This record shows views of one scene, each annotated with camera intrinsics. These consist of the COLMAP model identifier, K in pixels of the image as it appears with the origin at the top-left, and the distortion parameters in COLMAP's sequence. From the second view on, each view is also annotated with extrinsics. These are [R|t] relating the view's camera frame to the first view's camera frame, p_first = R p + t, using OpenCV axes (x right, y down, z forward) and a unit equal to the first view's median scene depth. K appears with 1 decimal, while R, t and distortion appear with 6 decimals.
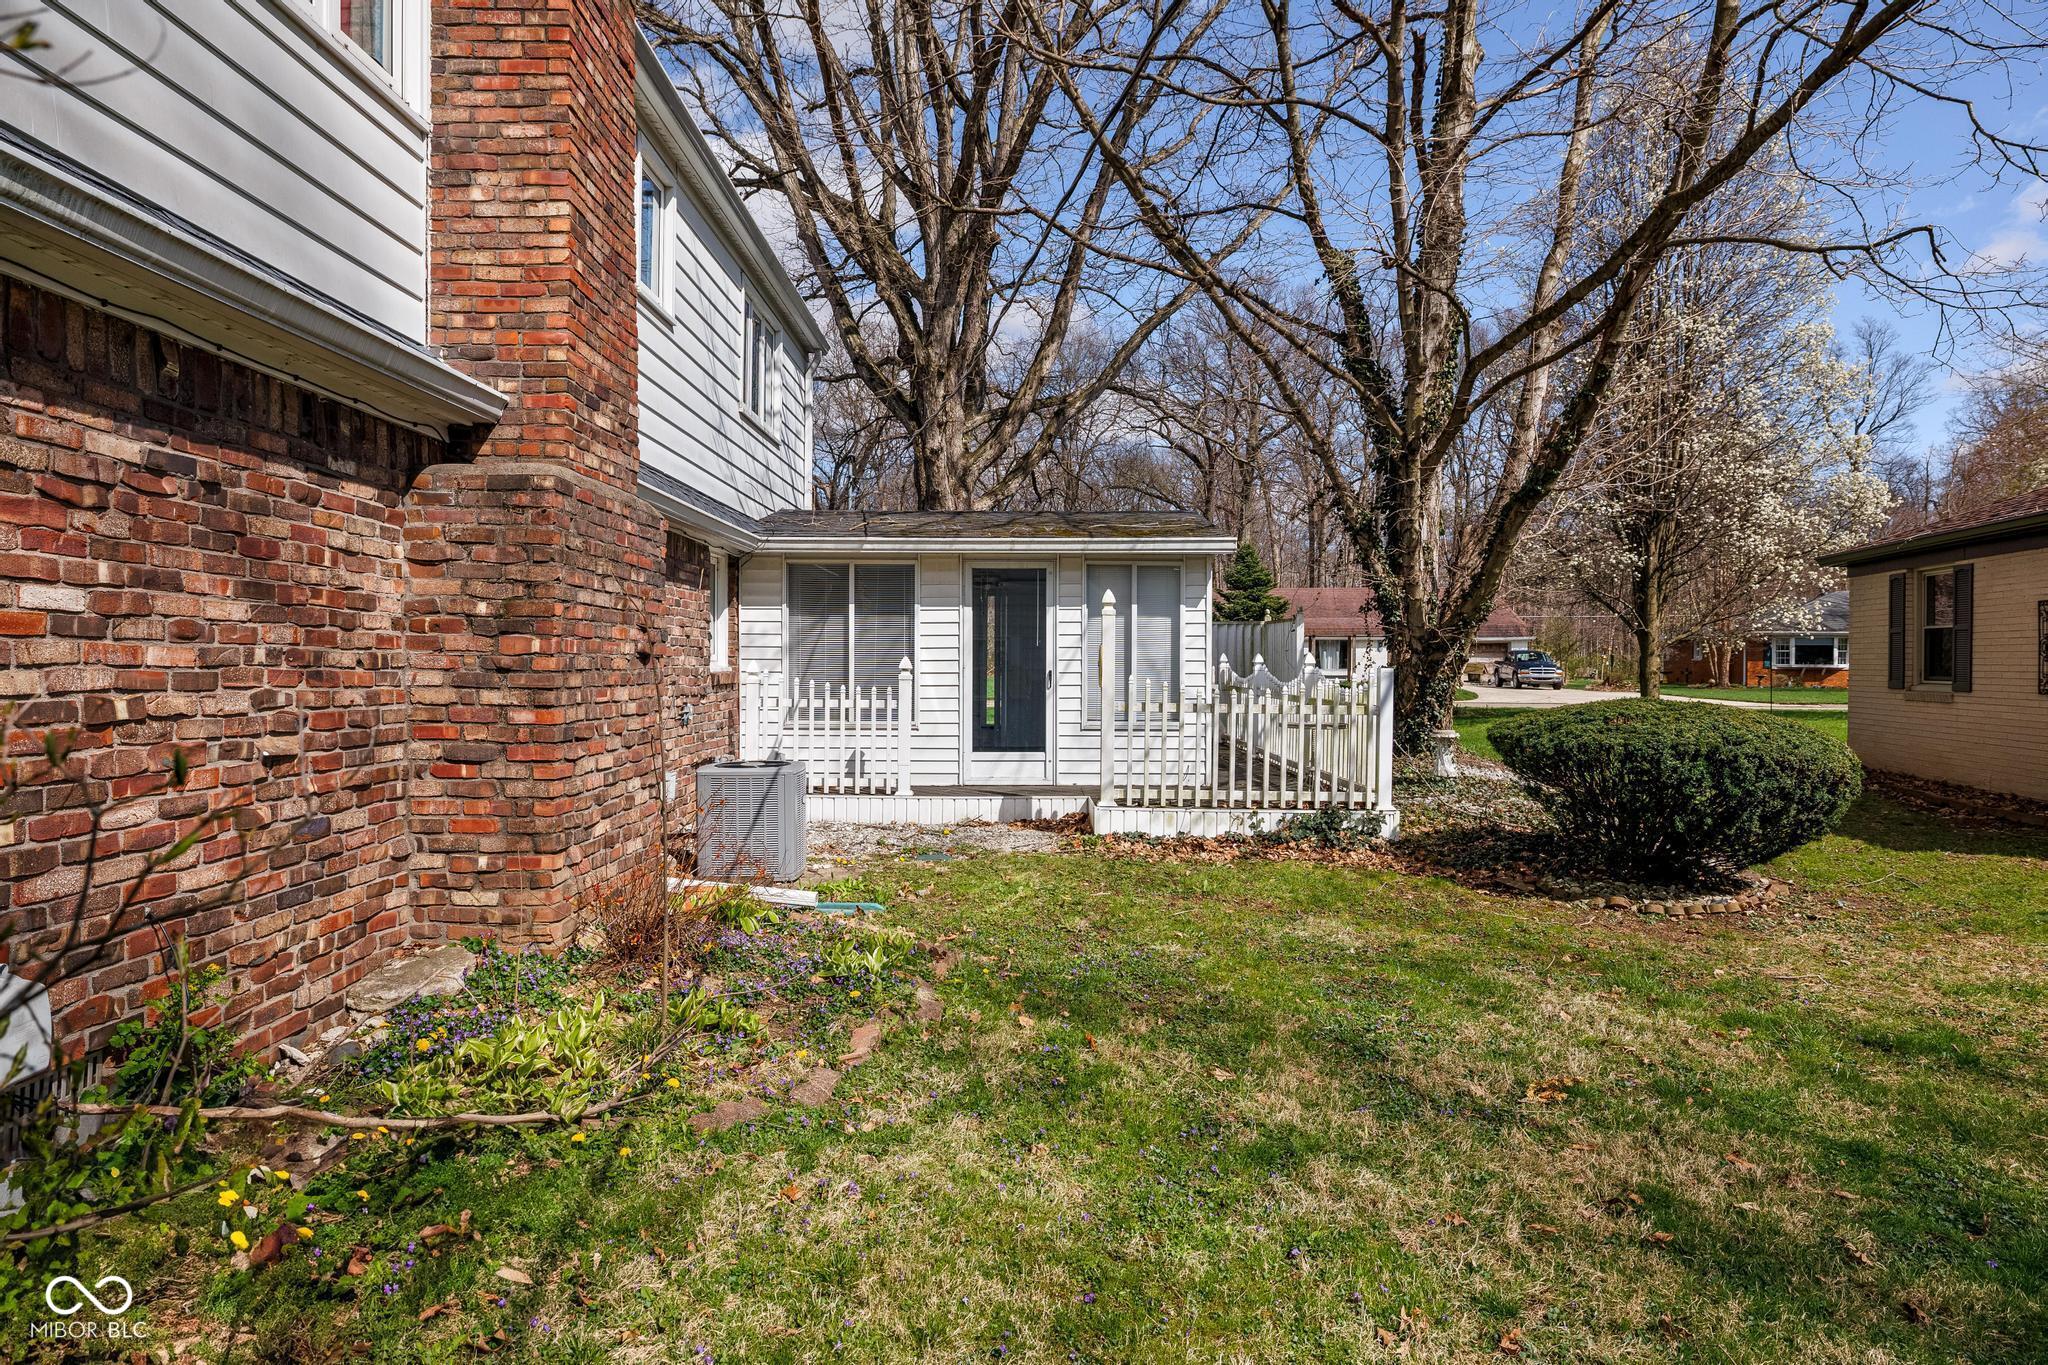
lens RADIAL K [[1164.3, 0, 1023.0], [0, 1164.3, 677.9], [0, 0, 1]] dist [0.008719, 0.000739]
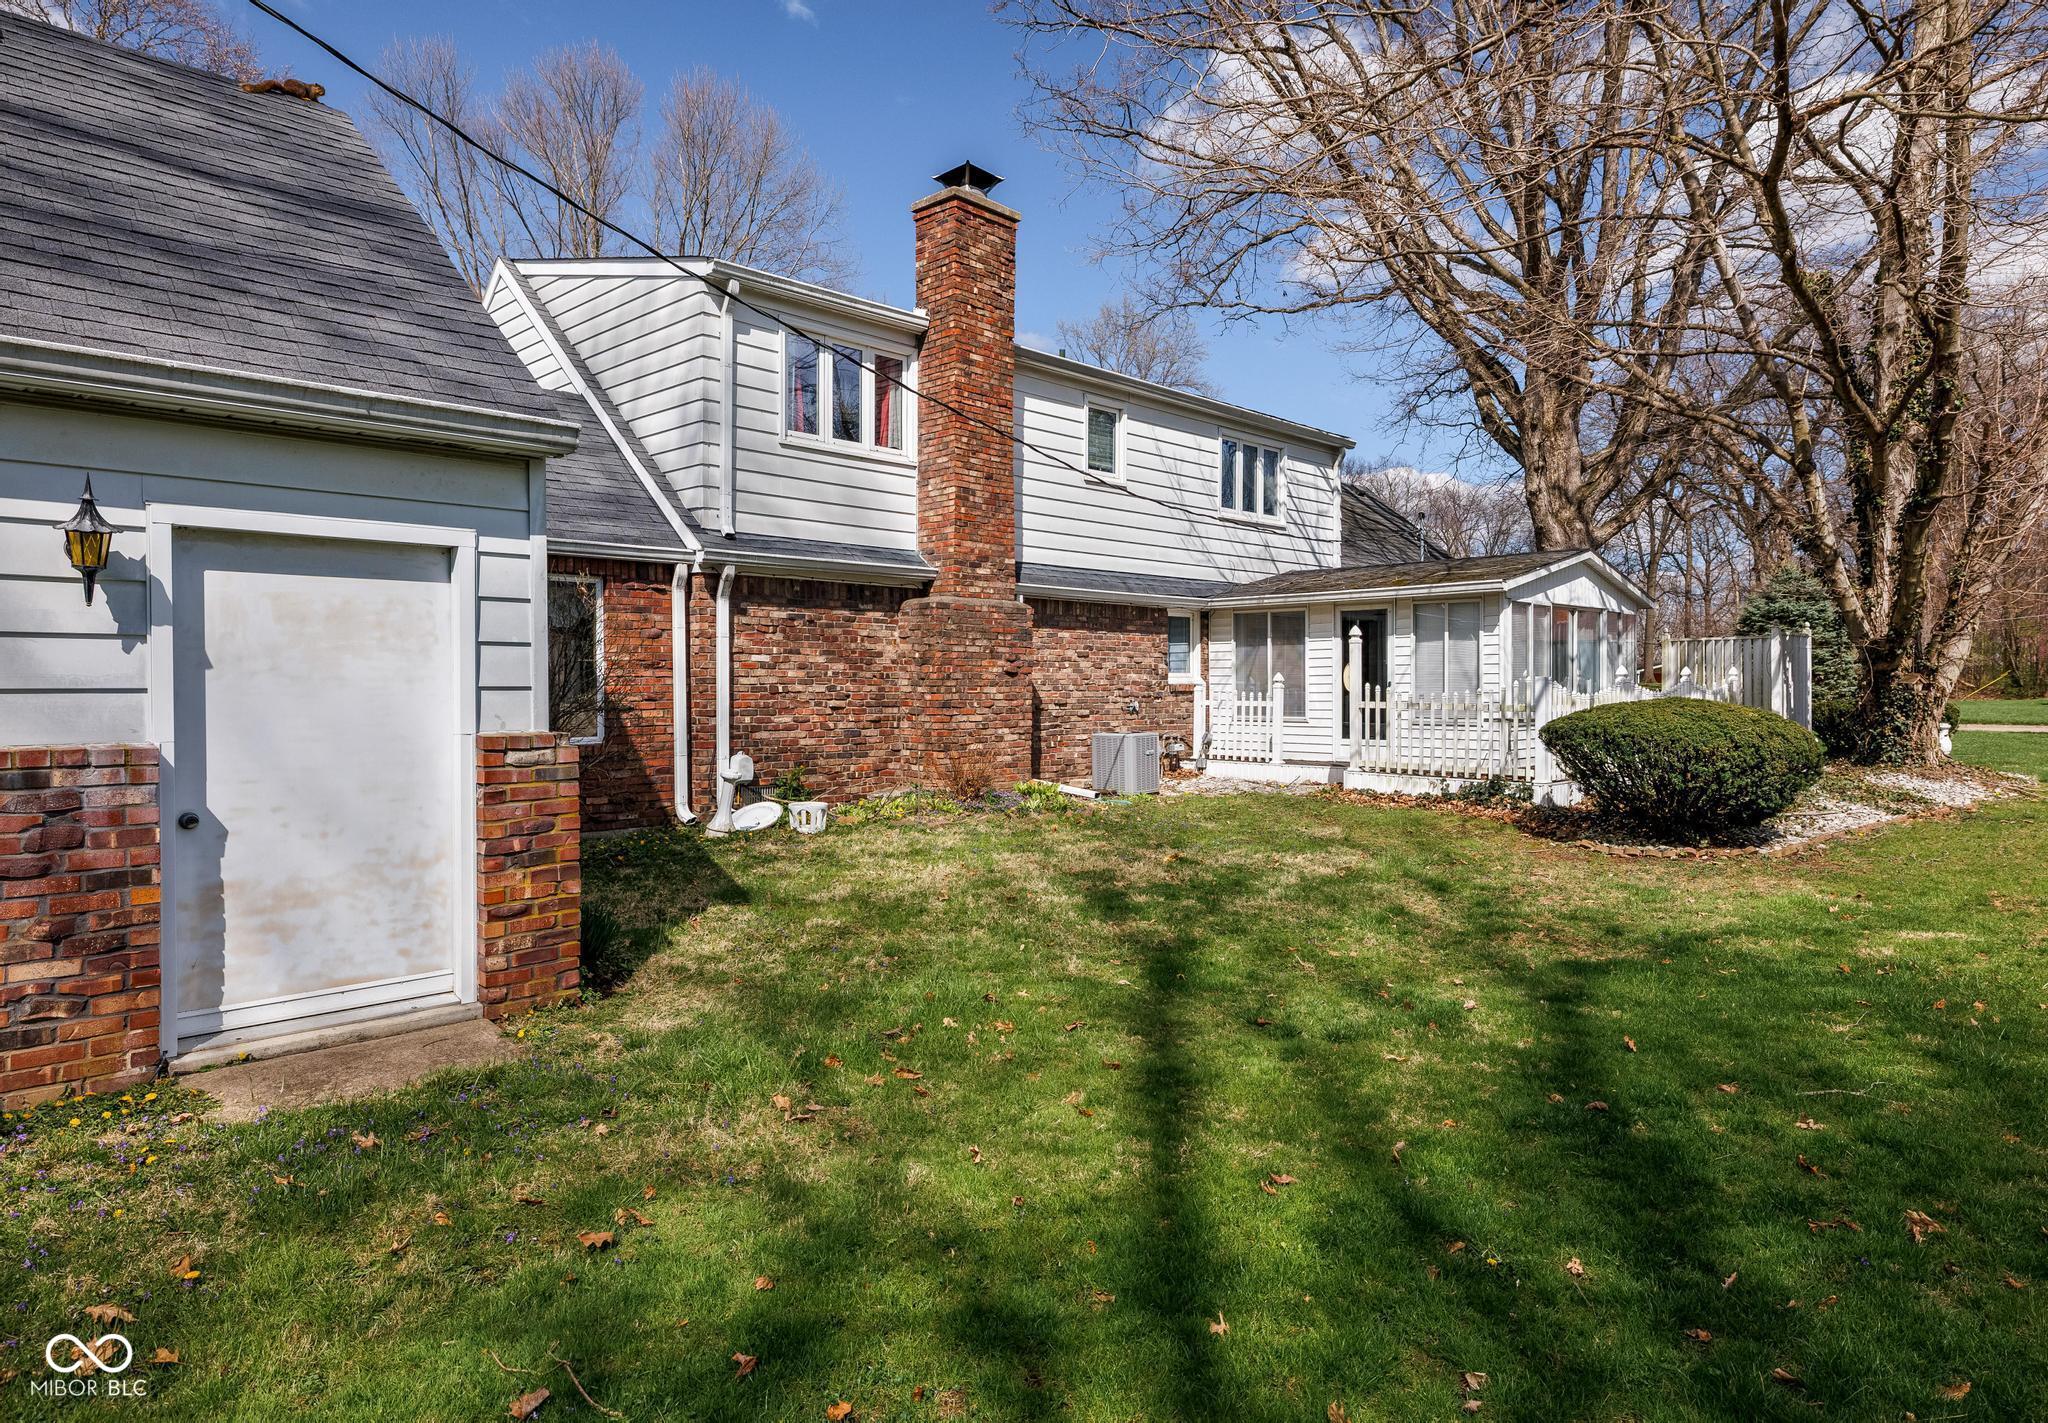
lens RADIAL K [[1213.3, 0, 1030.0], [0, 1213.3, 706.3], [0, 0, 1]] dist [0.027537, 0.000210]
pose [[0.712613, 0.007162, -0.701521, 1.593662], [-0.005047, 0.999974, 0.005081, 0.038692], [0.701539, -0.000080, 0.712631, -0.736424]]
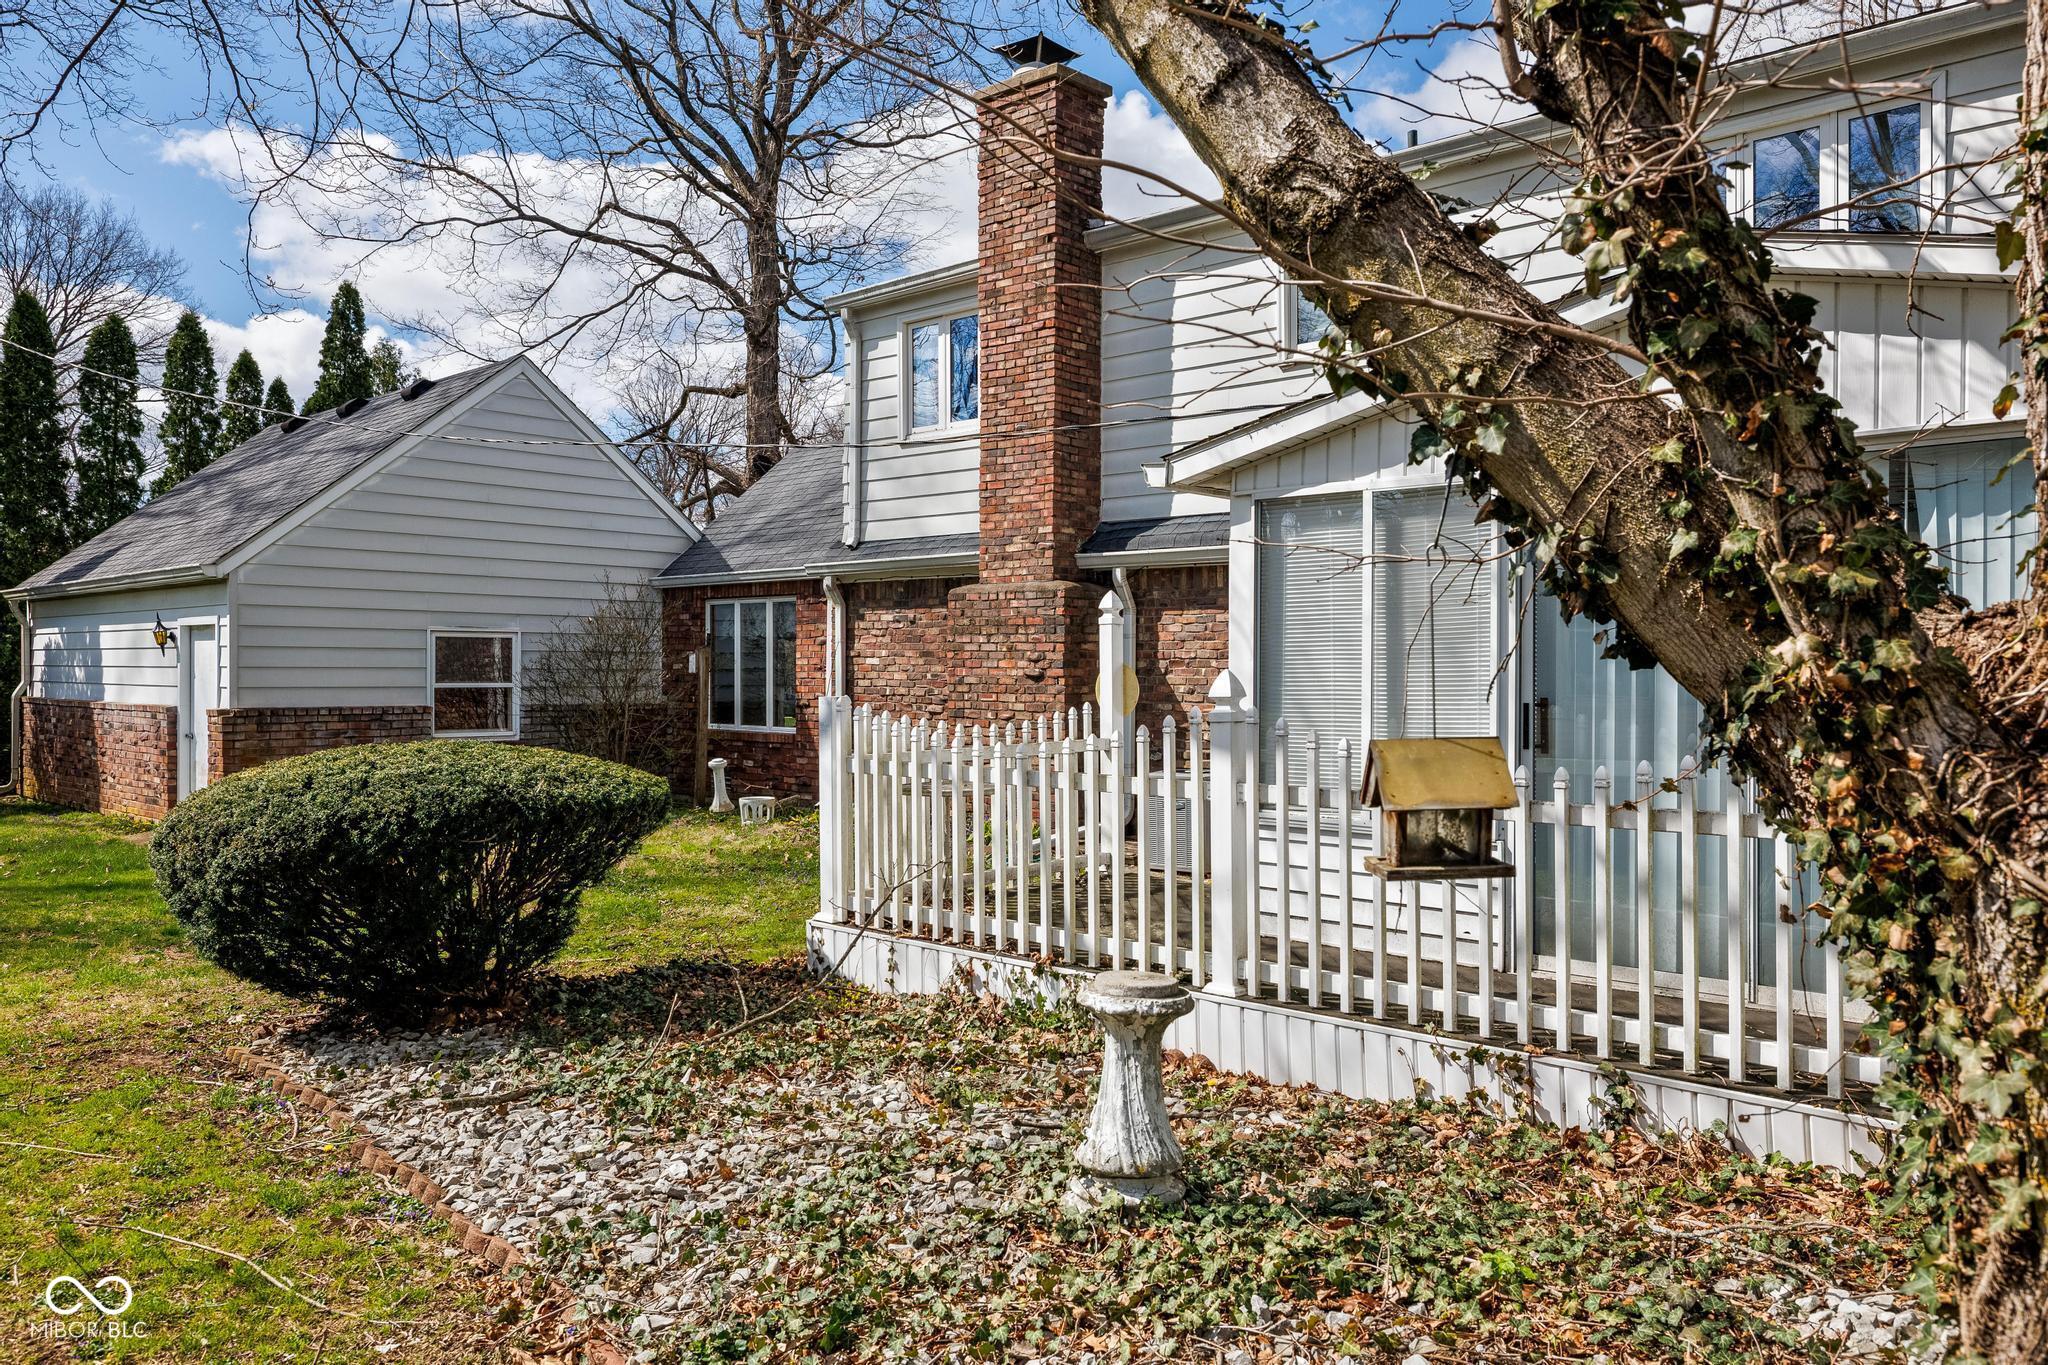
lens RADIAL K [[1553.4, 0, 1023.6], [0, 1553.4, 674.8], [0, 0, 1]] dist [-0.000655, 0.000444]
pose [[-0.690640, 0.001092, -0.723198, 1.593126], [-0.013017, 0.999818, 0.013941, -0.064728], [0.723082, 0.019042, -0.690500, 3.096657]]
